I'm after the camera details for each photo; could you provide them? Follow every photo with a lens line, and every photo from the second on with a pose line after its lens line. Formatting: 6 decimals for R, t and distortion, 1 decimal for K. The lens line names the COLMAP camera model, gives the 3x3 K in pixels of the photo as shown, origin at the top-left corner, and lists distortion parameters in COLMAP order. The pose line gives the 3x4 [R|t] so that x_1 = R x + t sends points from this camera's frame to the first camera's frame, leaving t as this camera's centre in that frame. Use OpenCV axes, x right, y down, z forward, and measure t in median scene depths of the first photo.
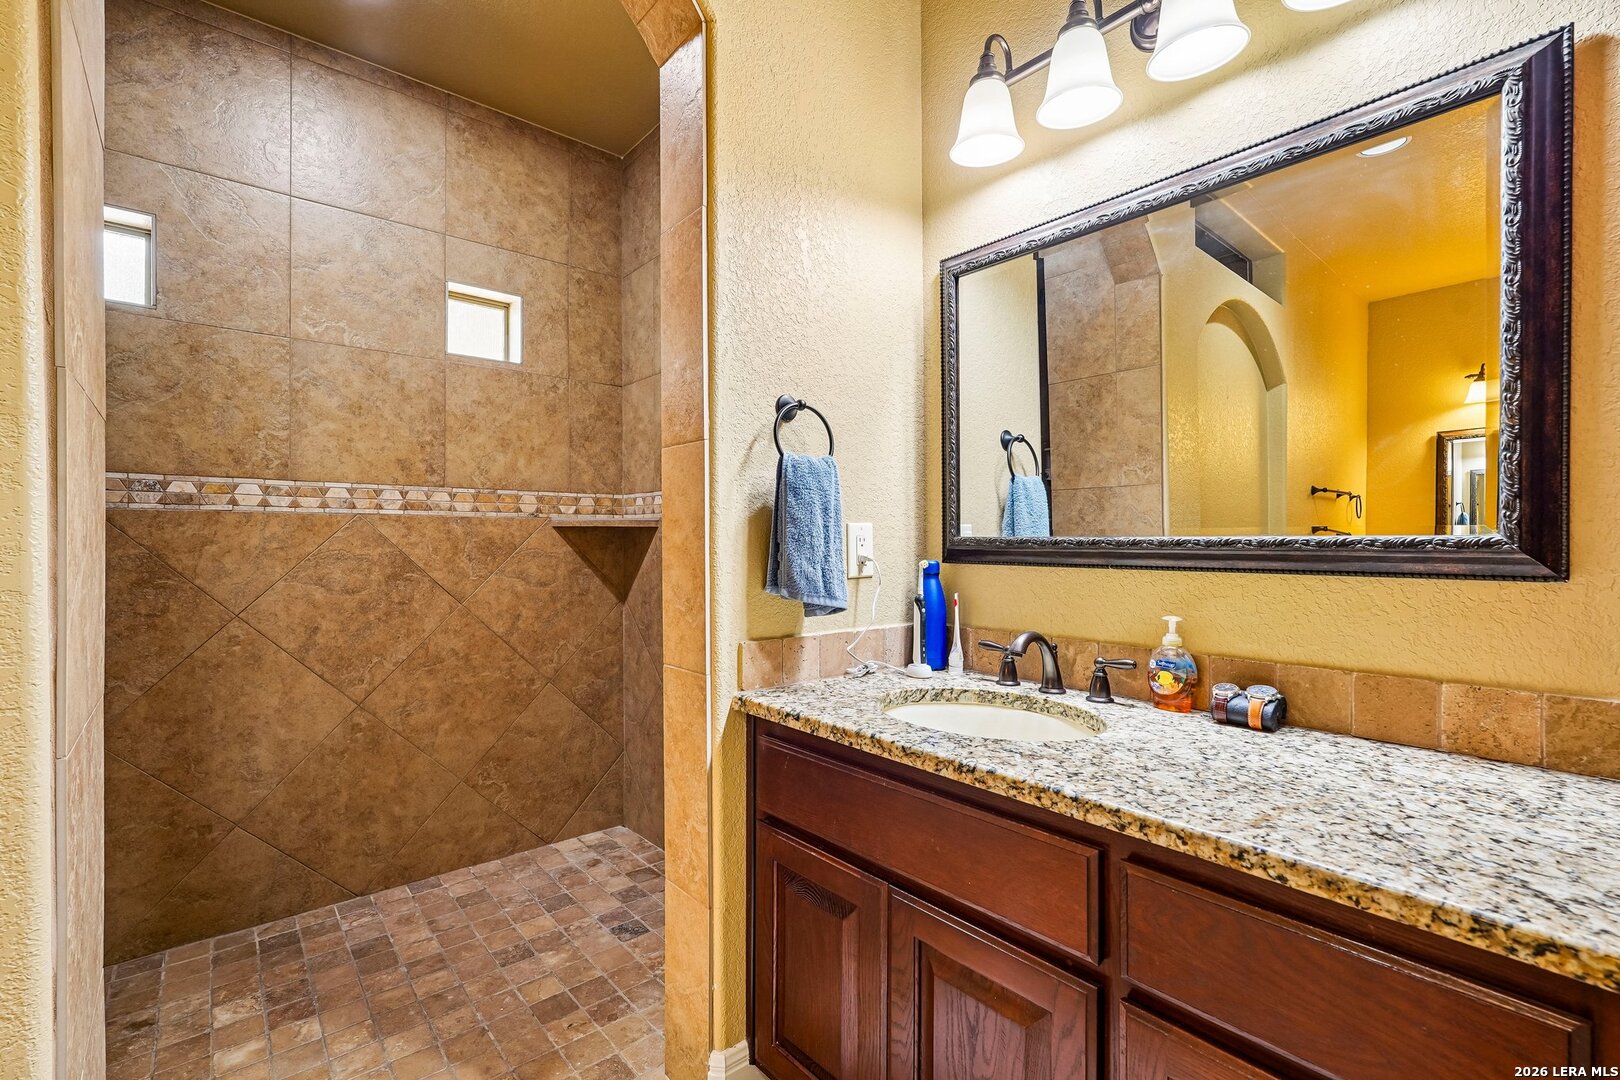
lens RADIAL K [[722.0, 0, 799.9], [0, 722.0, 541.9], [0, 0, 1]] dist [-0.013433, 0.008271]
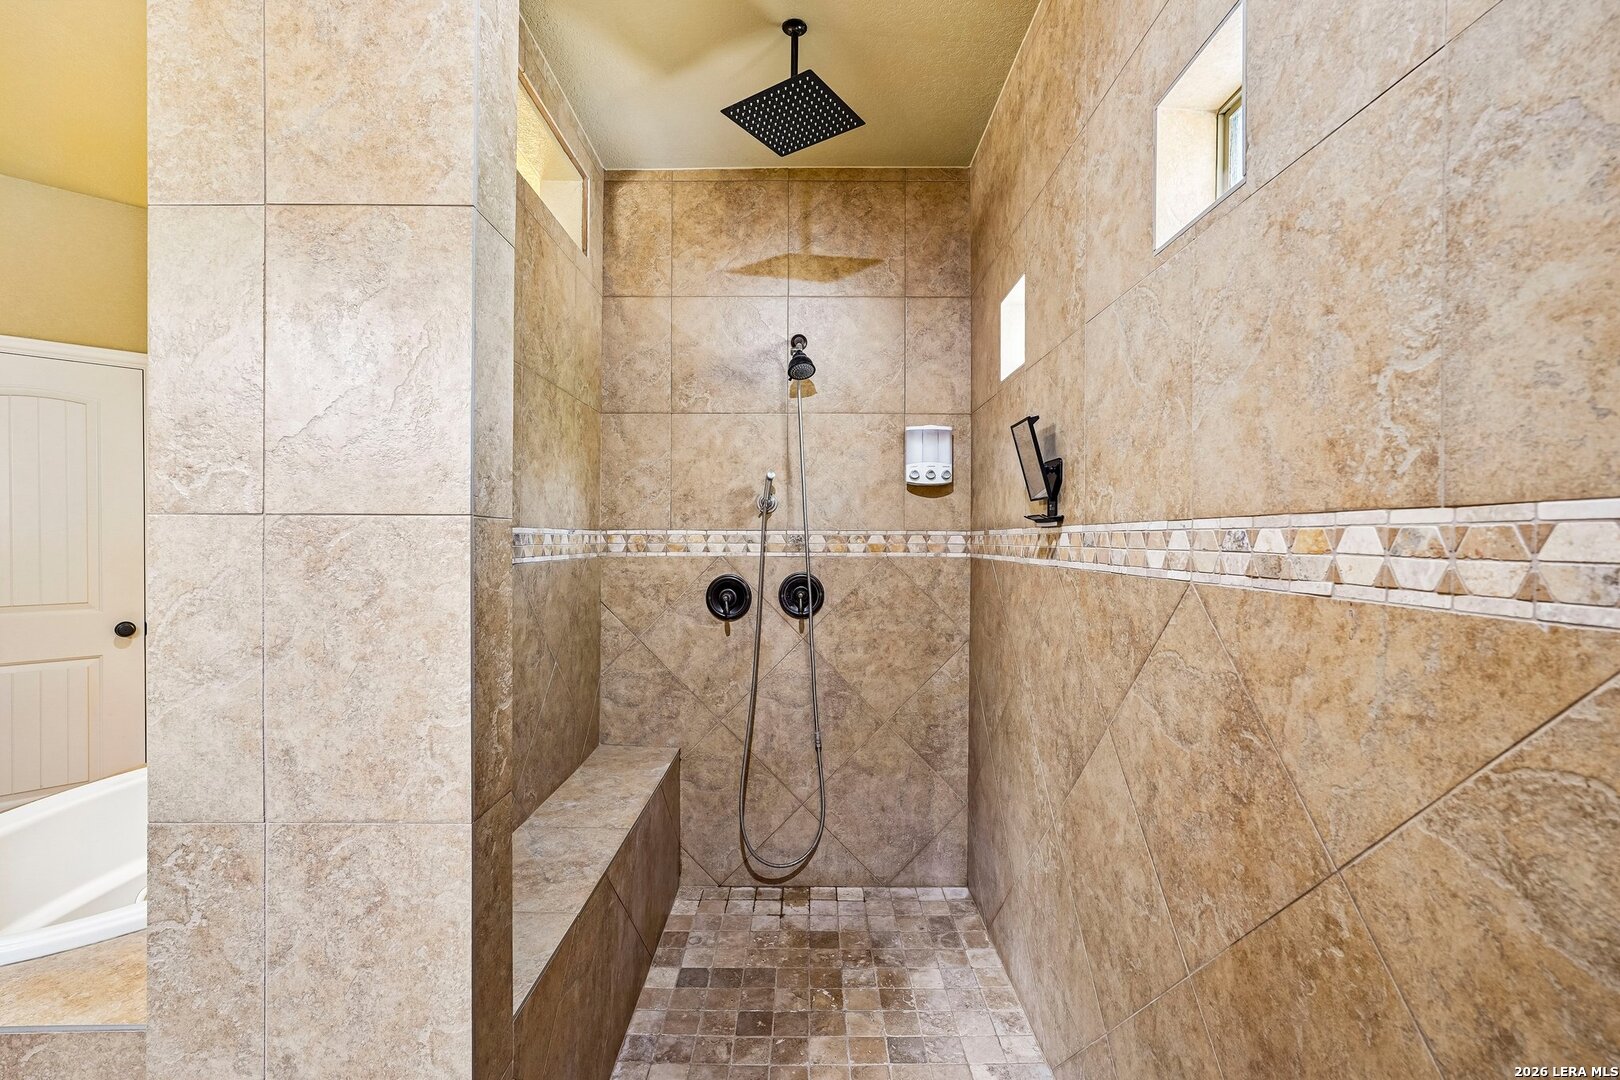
lens RADIAL K [[722.0, 0, 810.6], [0, 722.0, 544.7], [0, 0, 1]] dist [-0.013433, 0.008271]
pose [[-0.645324, 0.004961, -0.763893, -0.305125], [-0.002844, 0.999956, 0.008897, -0.073267], [0.763904, 0.007914, -0.645282, 1.019962]]
